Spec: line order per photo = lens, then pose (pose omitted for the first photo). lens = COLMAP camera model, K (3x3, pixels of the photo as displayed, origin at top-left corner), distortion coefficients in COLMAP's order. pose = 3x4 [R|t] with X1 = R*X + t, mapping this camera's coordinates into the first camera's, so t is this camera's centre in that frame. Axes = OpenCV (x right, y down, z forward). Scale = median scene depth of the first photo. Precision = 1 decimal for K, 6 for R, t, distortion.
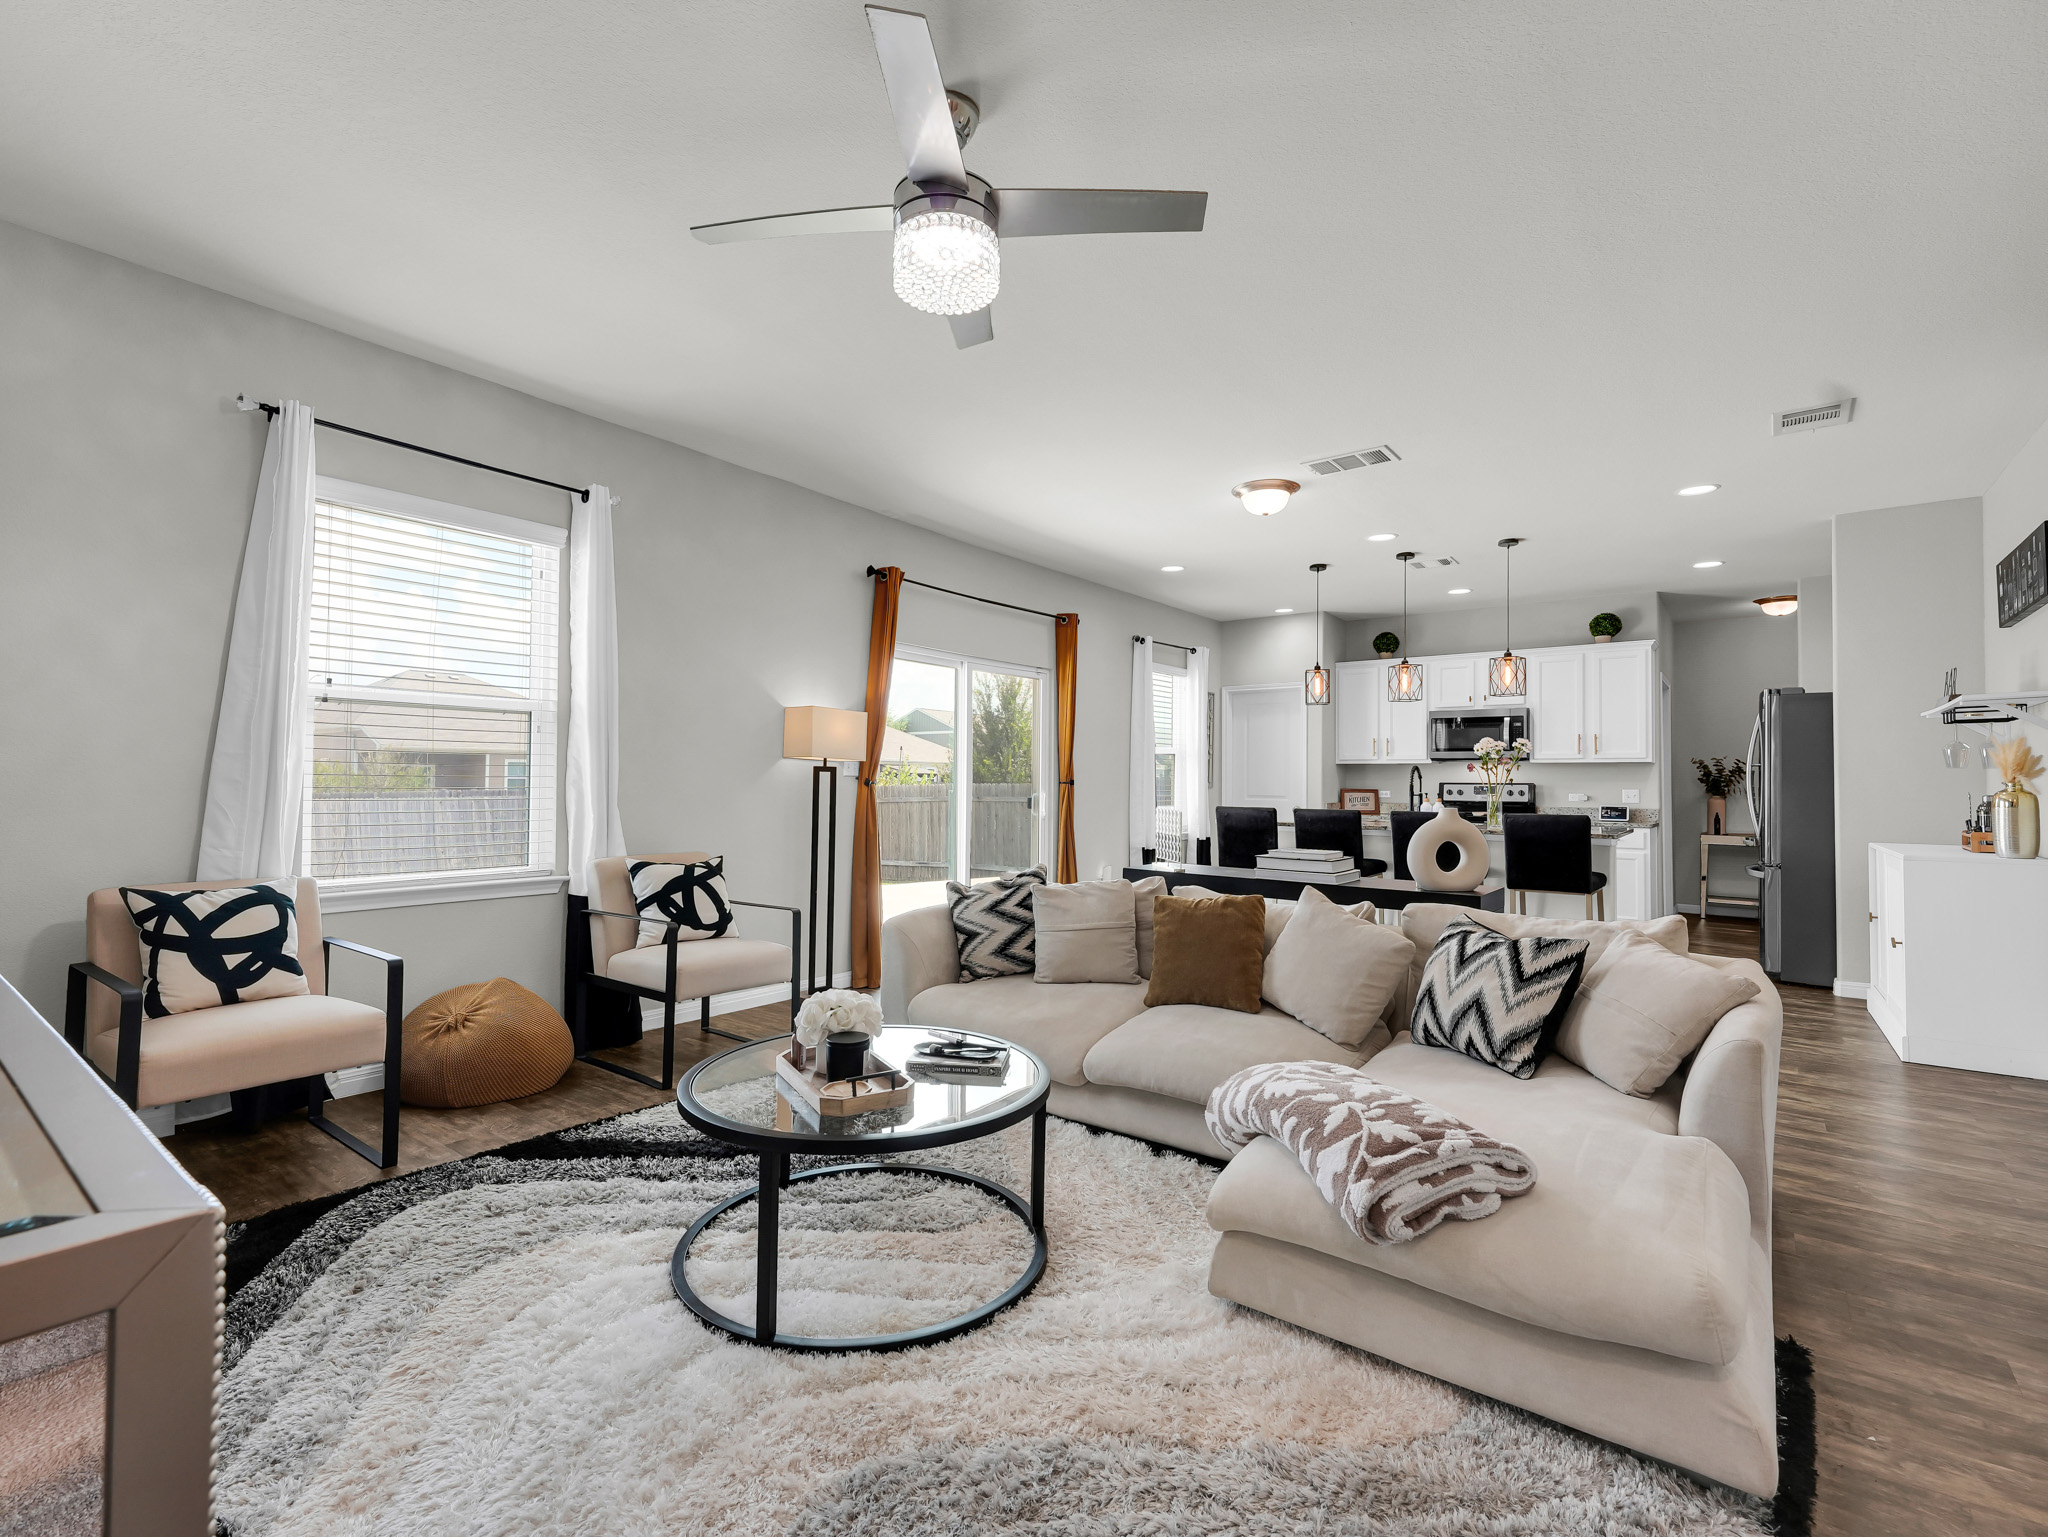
lens RADIAL K [[936.6, 0, 1020.0], [0, 936.6, 760.2], [0, 0, 1]] dist [0.026483, -0.000170]
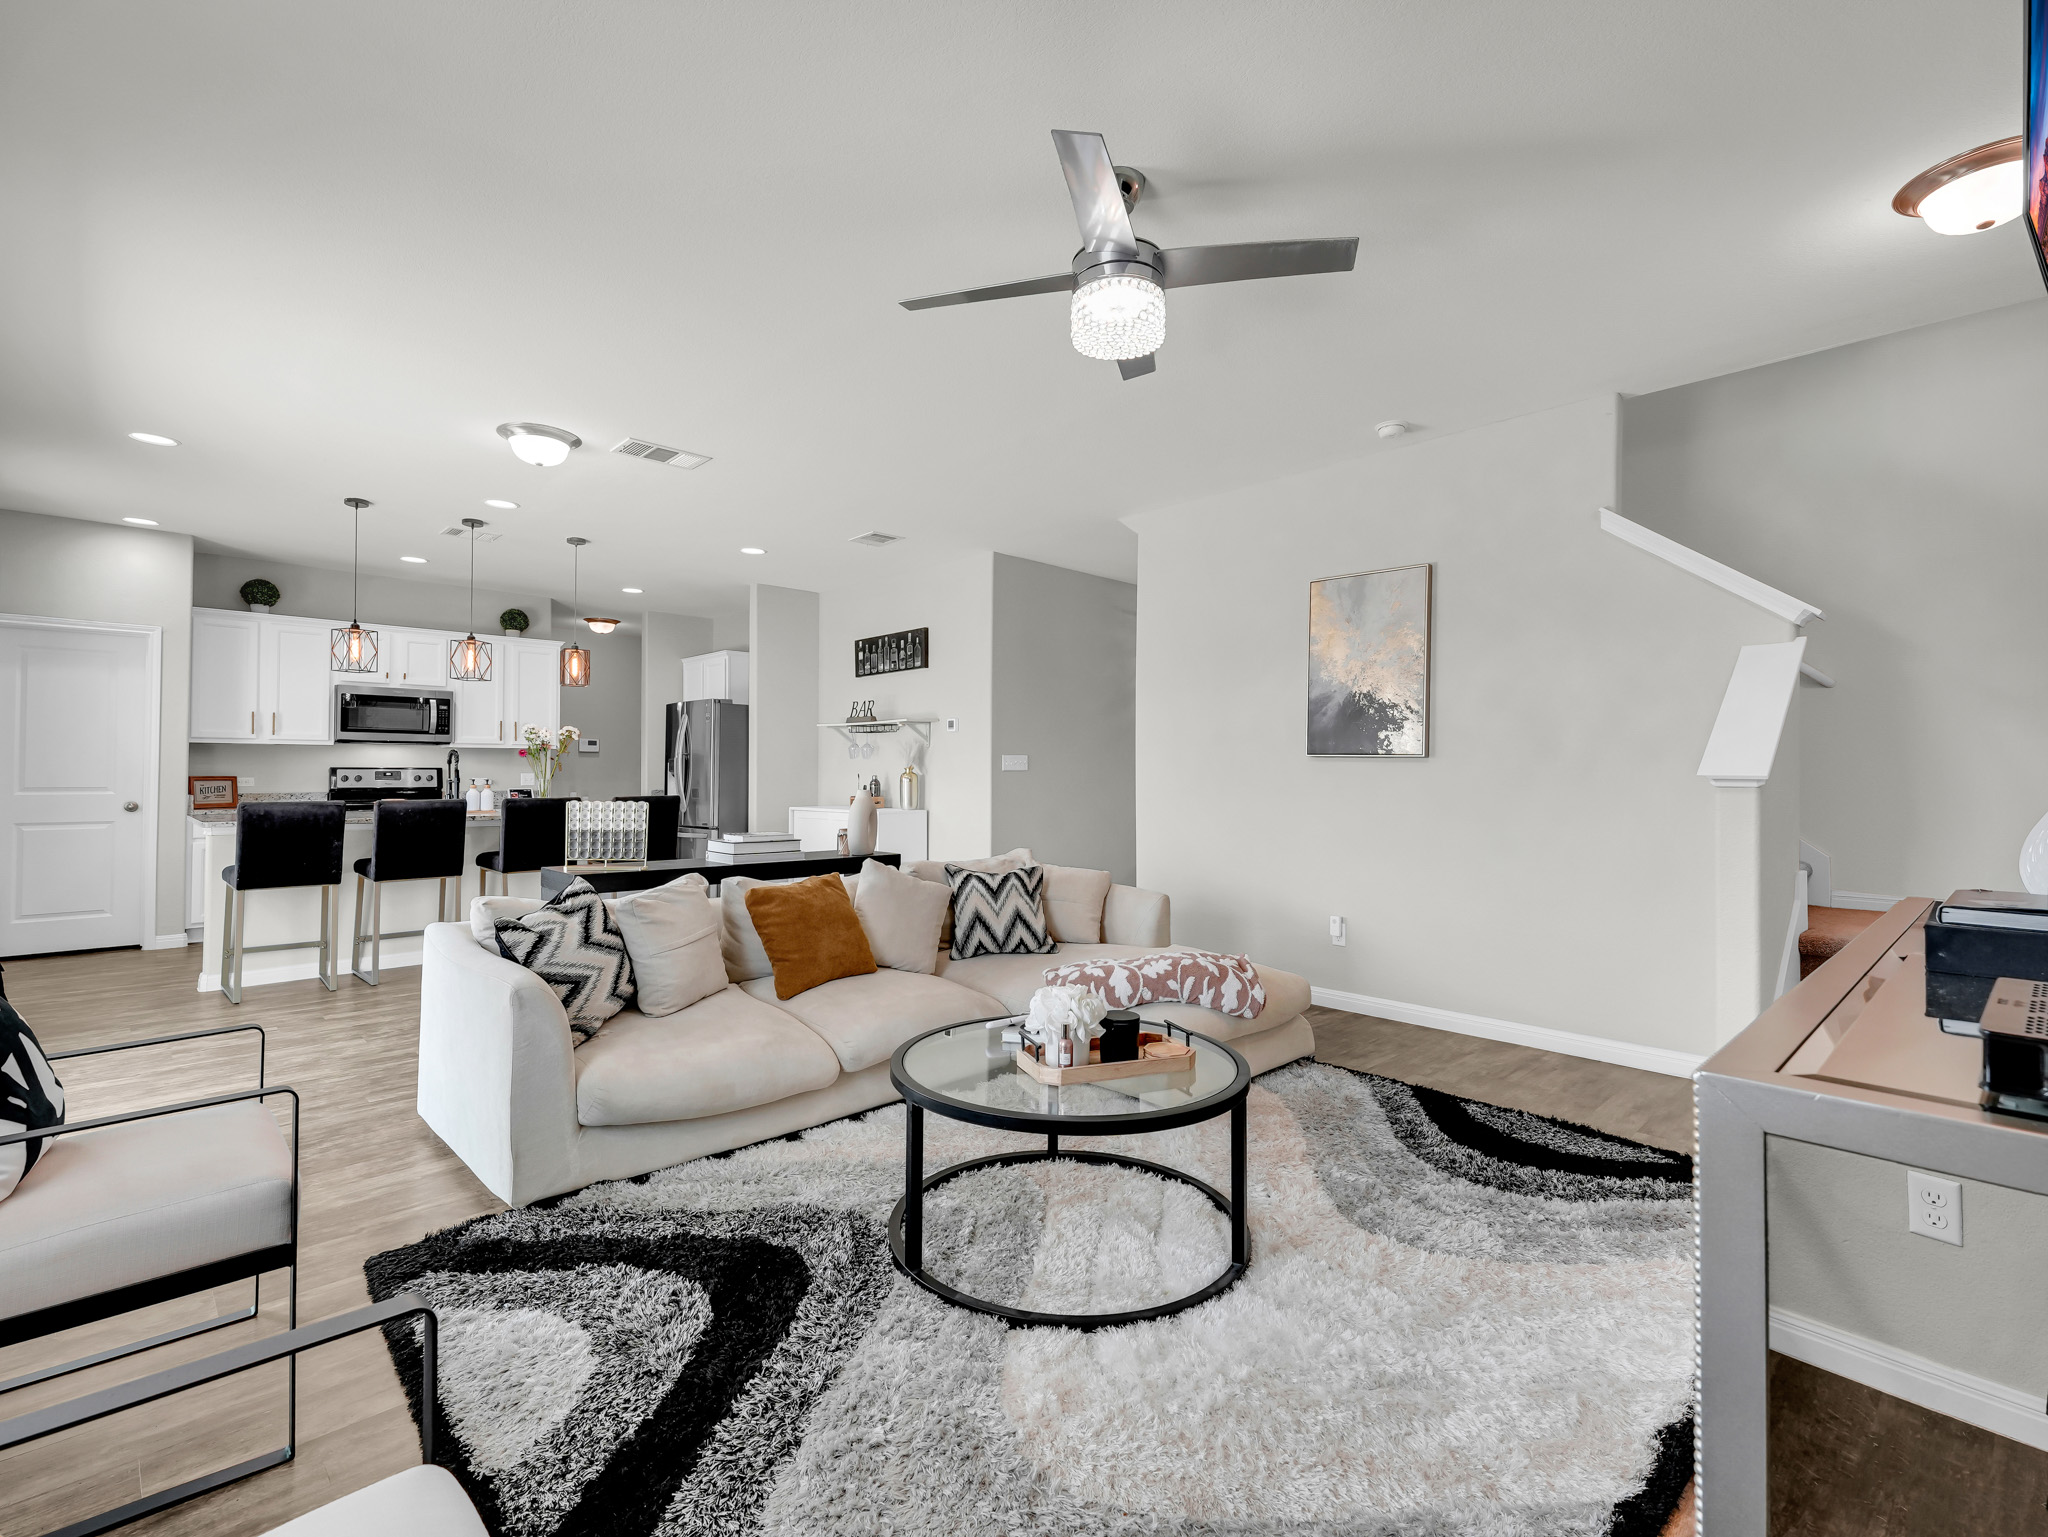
lens RADIAL K [[936.6, 0, 1020.0], [0, 936.6, 760.2], [0, 0, 1]] dist [0.026483, -0.000170]
pose [[0.150652, 0.006275, 0.988567, -0.344904], [-0.024805, 0.999689, -0.002565, 0.004103], [-0.988276, -0.024135, 0.150761, 0.265240]]
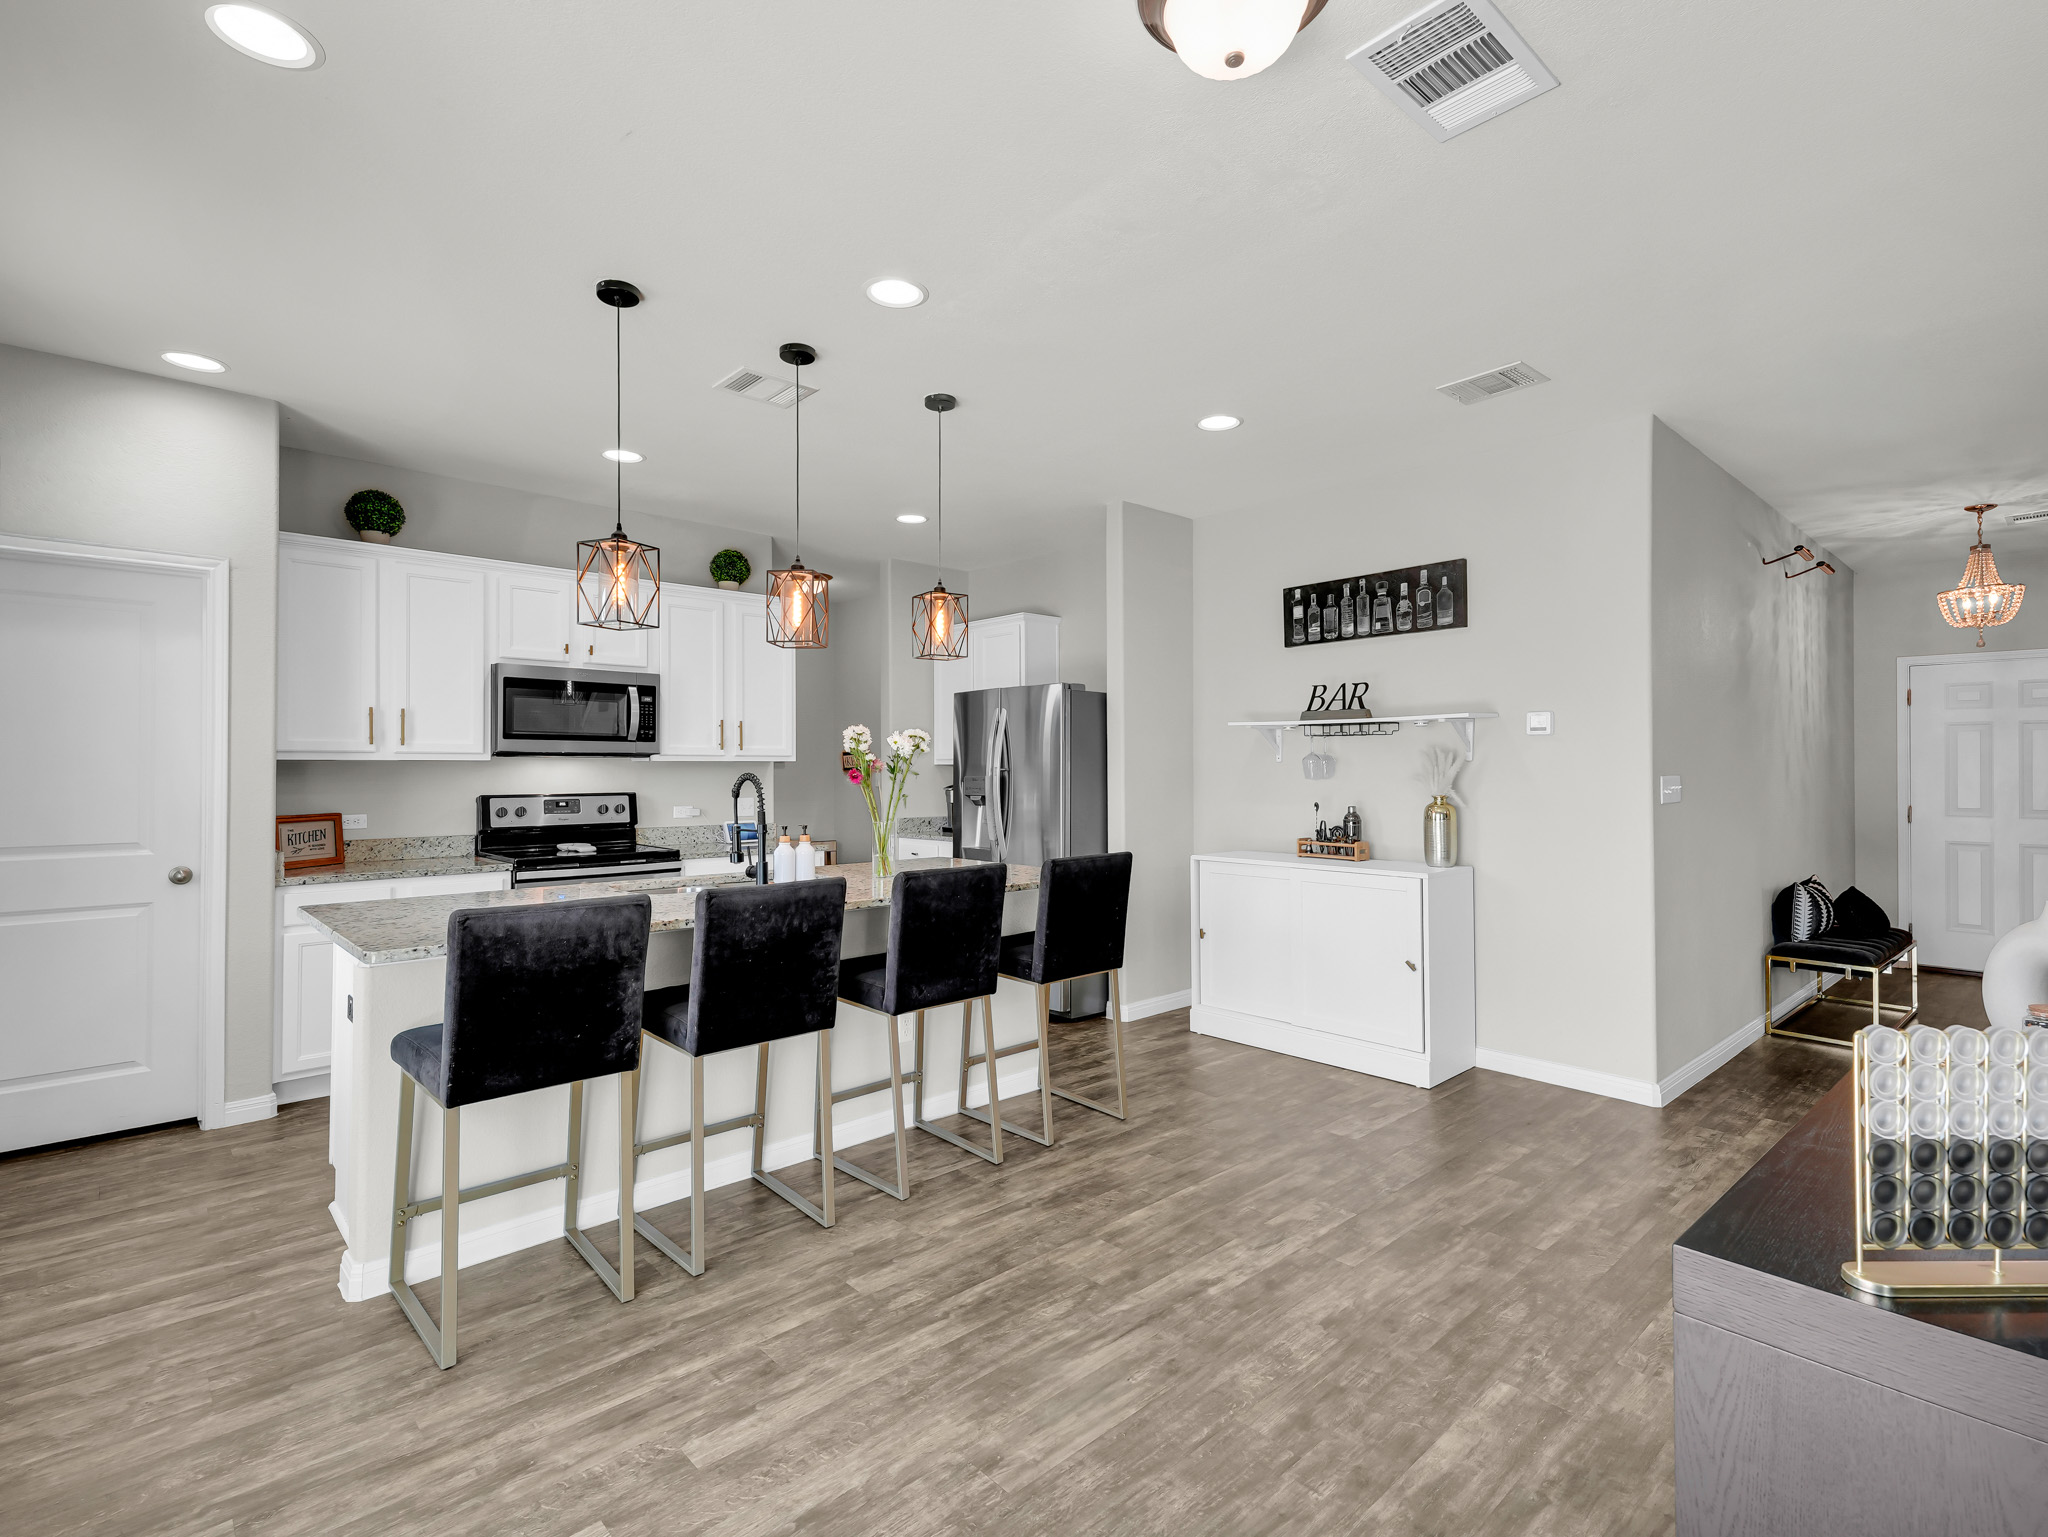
lens RADIAL K [[981.4, 0, 1030.0], [0, 981.4, 764.2], [0, 0, 1]] dist [0.032221, -0.000036]
pose [[0.169356, -0.003882, 0.985547, -0.067550], [-0.020360, 0.999765, 0.007437, -0.005327], [-0.985345, -0.021325, 0.169237, 0.640893]]
